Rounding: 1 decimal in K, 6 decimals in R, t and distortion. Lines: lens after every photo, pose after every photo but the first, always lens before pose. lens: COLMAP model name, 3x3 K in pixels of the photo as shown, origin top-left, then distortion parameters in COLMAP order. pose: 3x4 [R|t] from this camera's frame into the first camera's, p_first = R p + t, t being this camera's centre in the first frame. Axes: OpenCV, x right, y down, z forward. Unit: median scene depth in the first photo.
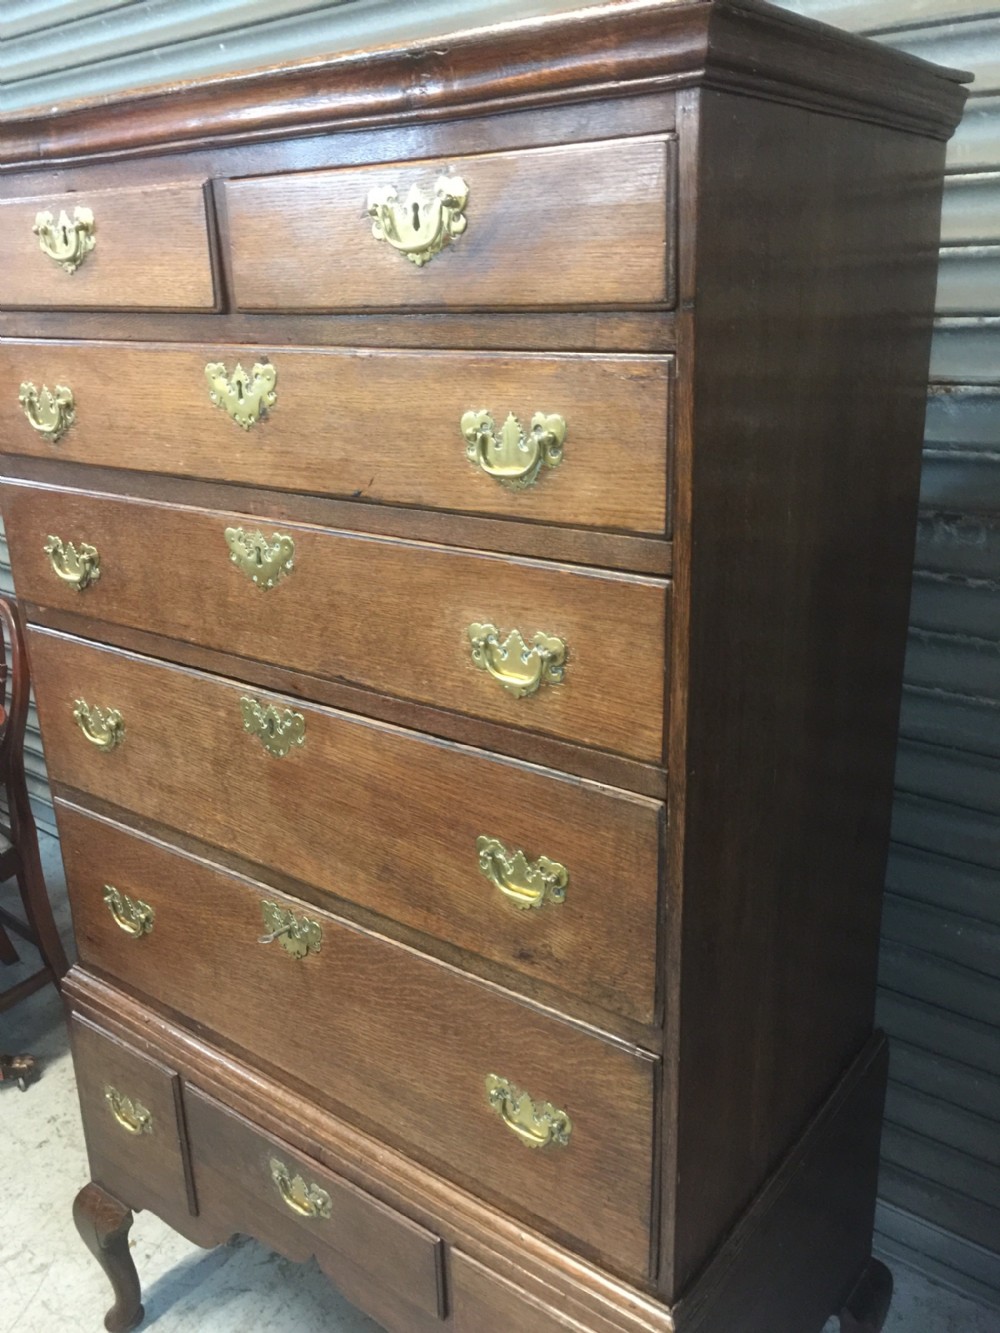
lens RADIAL K [[1144.9, 0, 497.0], [0, 1144.9, 662.2], [0, 0, 1]] dist [0.090344, -0.123749]
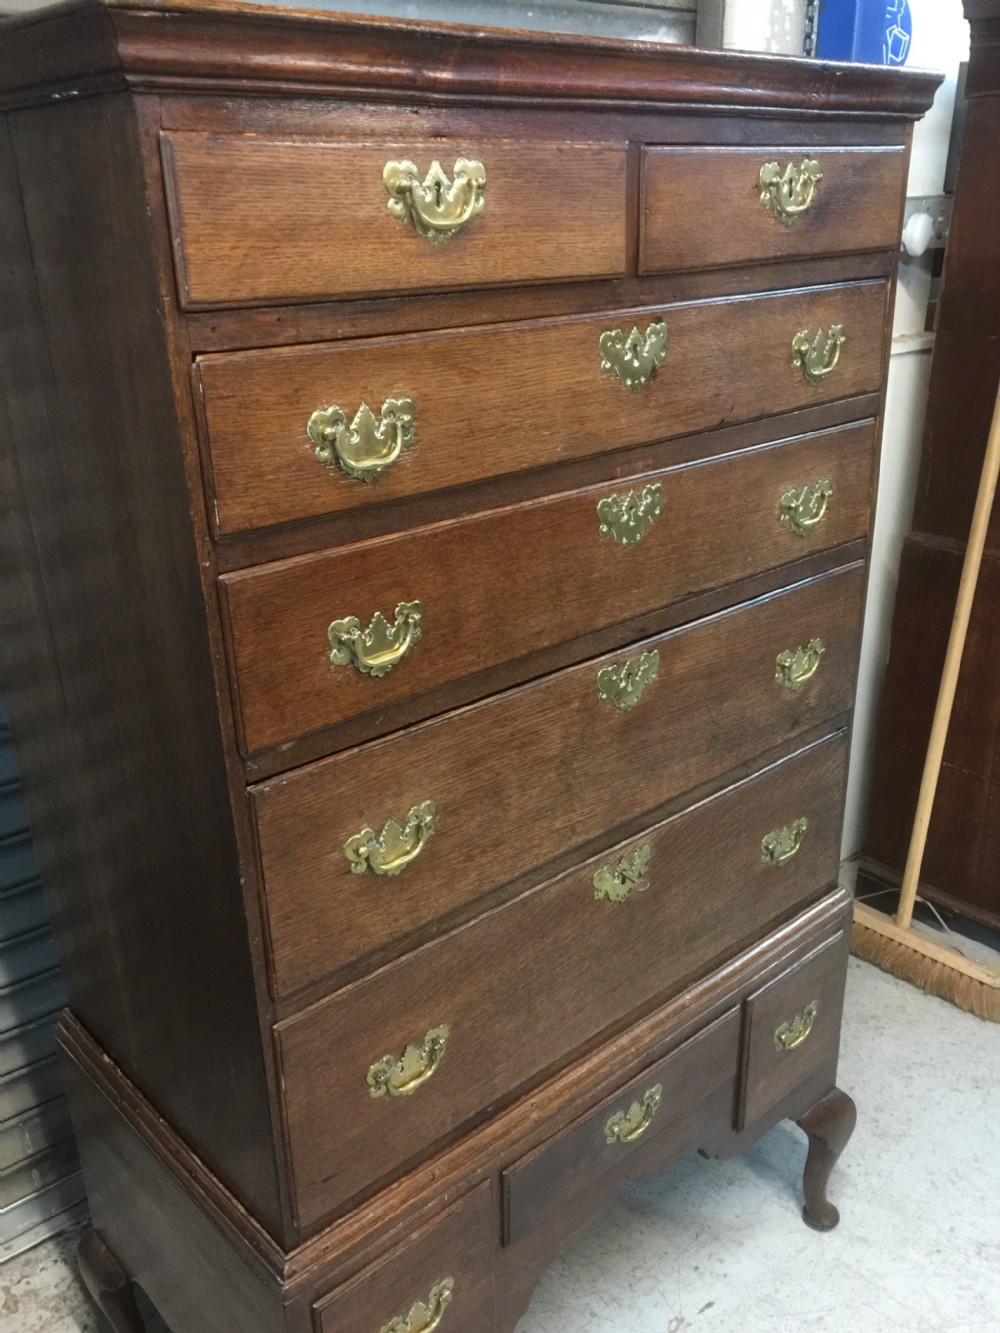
lens RADIAL K [[1144.0, 0, 500.0], [0, 1144.0, 666.5], [0, 0, 1]] dist [0.085188, -0.108299]
pose [[0.184792, -0.344330, 0.920483, -1.242027], [0.333227, 0.903084, 0.270924, -0.292393], [-0.924560, 0.256665, 0.281623, 0.867676]]
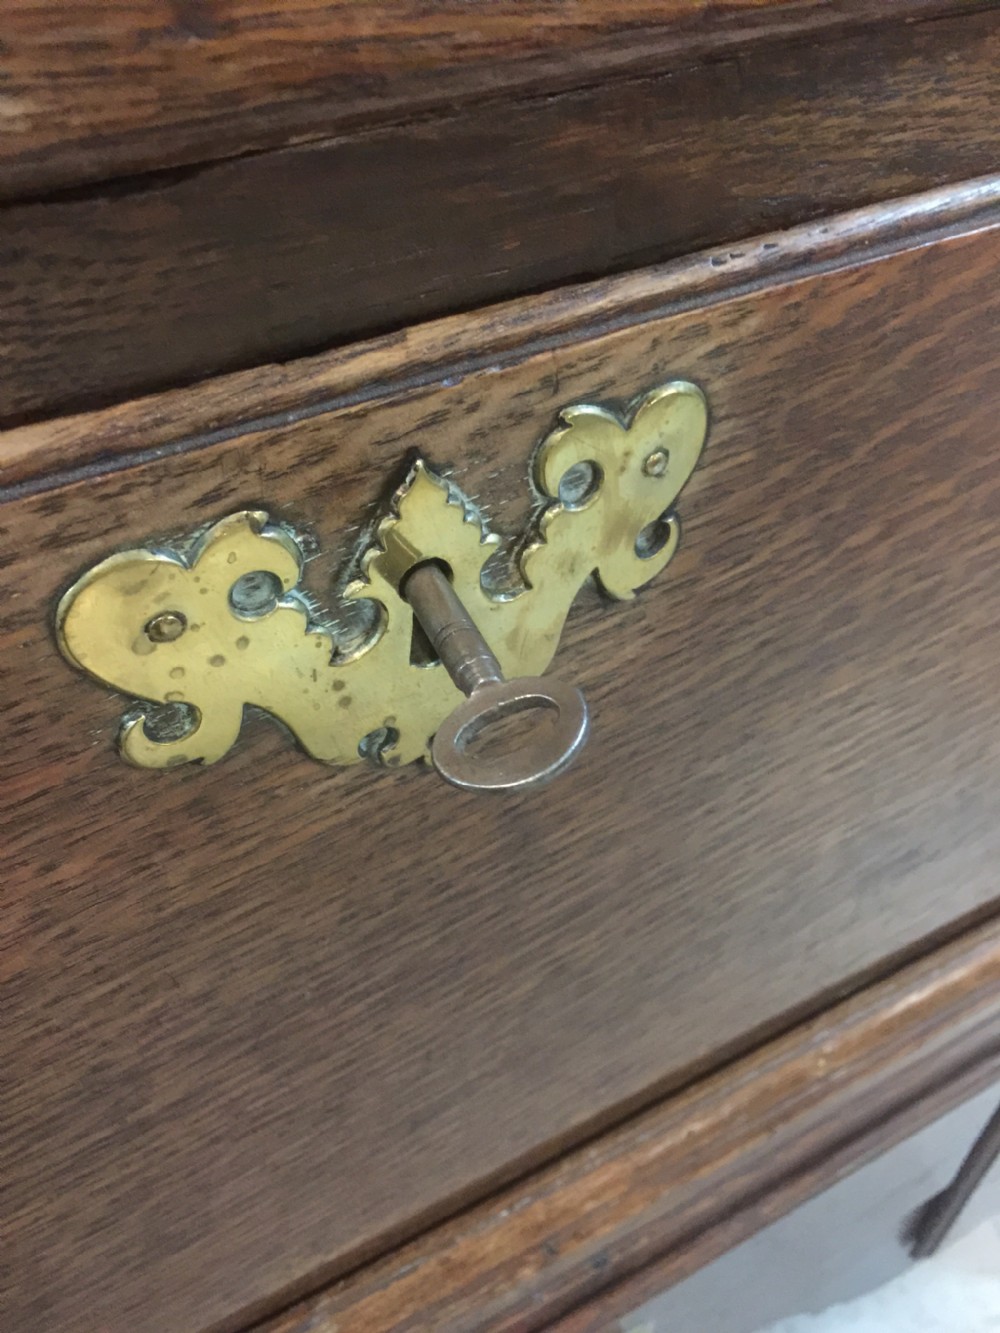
lens RADIAL K [[1144.9, 0, 497.0], [0, 1144.9, 662.2], [0, 0, 1]] dist [0.090344, -0.123749]
pose [[0.405958, -0.604481, 0.685420, -0.308728], [0.309160, 0.796619, 0.519440, 0.195266], [-0.860010, 0.001034, 0.510276, 1.054536]]
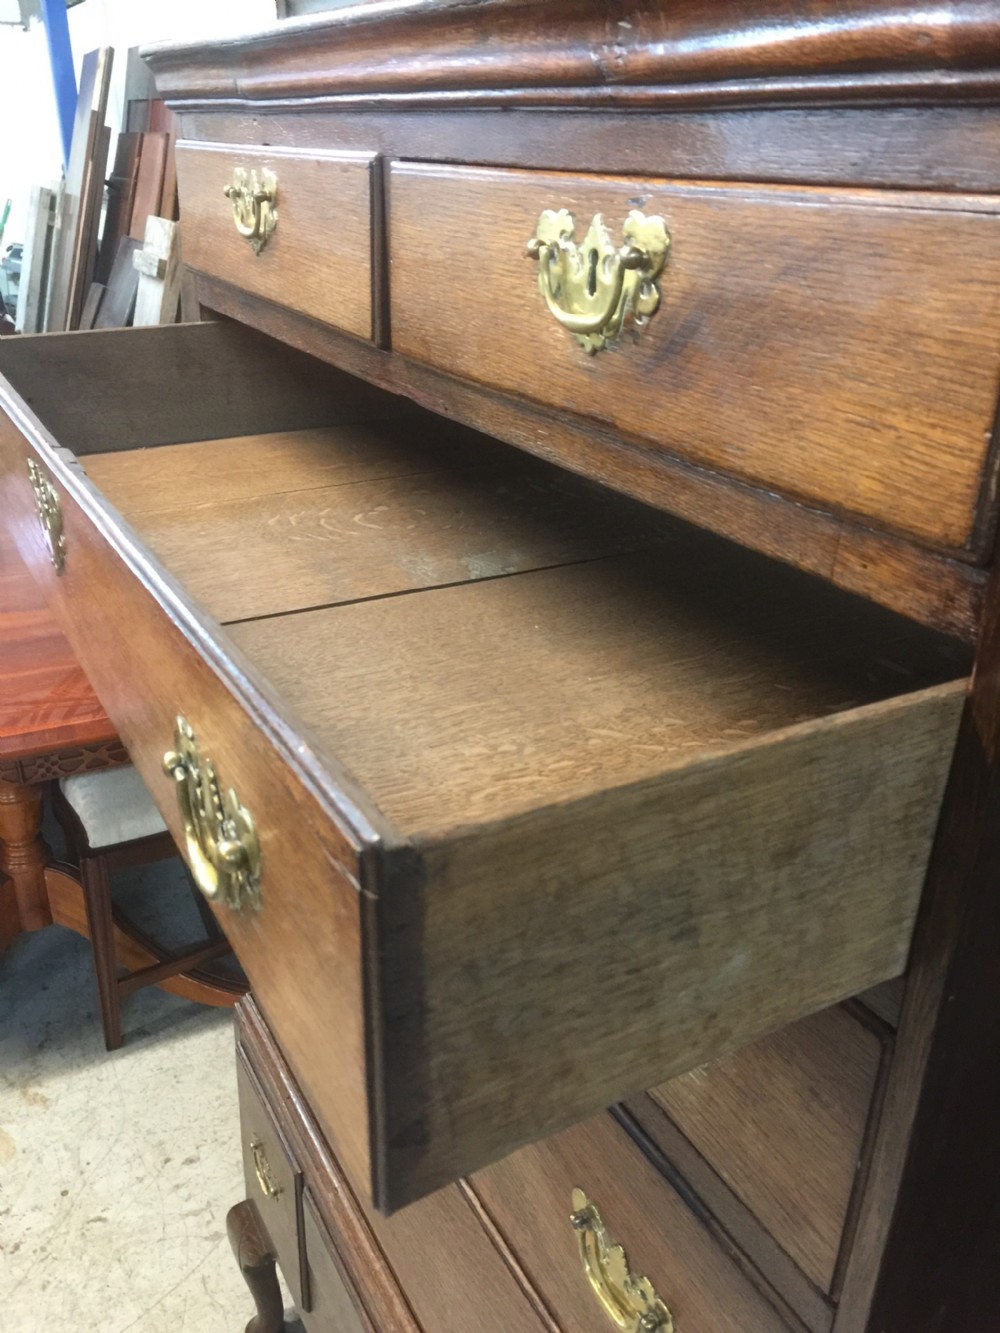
lens RADIAL K [[1144.9, 0, 497.0], [0, 1144.9, 662.2], [0, 0, 1]] dist [0.090344, -0.123749]
pose [[0.916086, 0.211727, -0.340526, 0.100383], [-0.177070, 0.975547, 0.130207, -0.211184], [0.359768, -0.058984, 0.931176, 0.350153]]
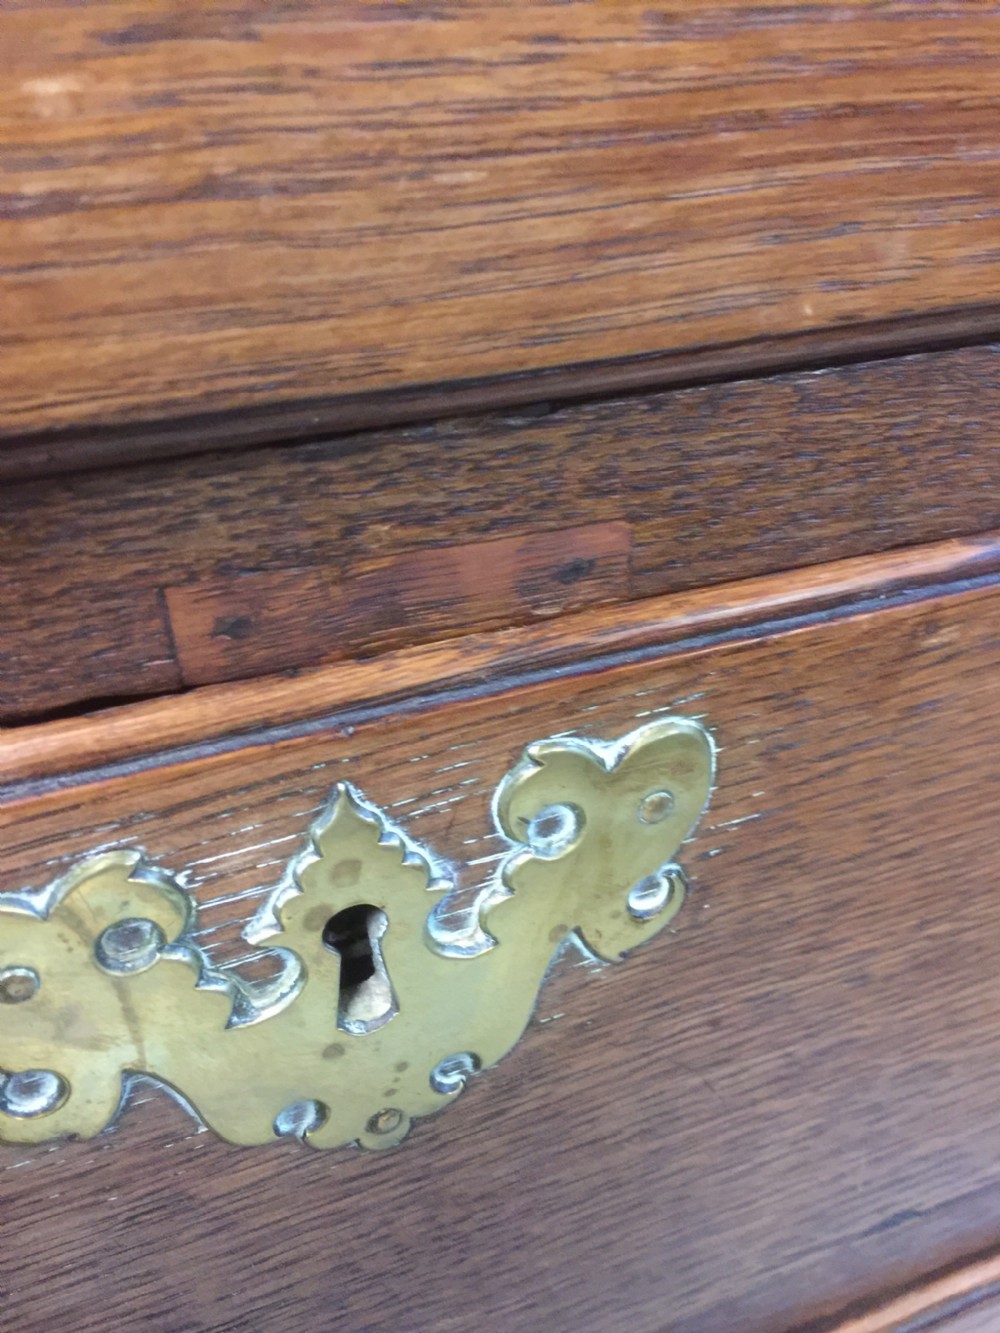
lens RADIAL K [[1144.9, 0, 497.0], [0, 1144.9, 662.2], [0, 0, 1]] dist [0.090344, -0.123749]
pose [[0.518231, -0.422738, 0.743458, -0.282579], [0.277738, 0.905368, 0.321202, -0.160825], [-0.808887, 0.040030, 0.586600, 0.927749]]
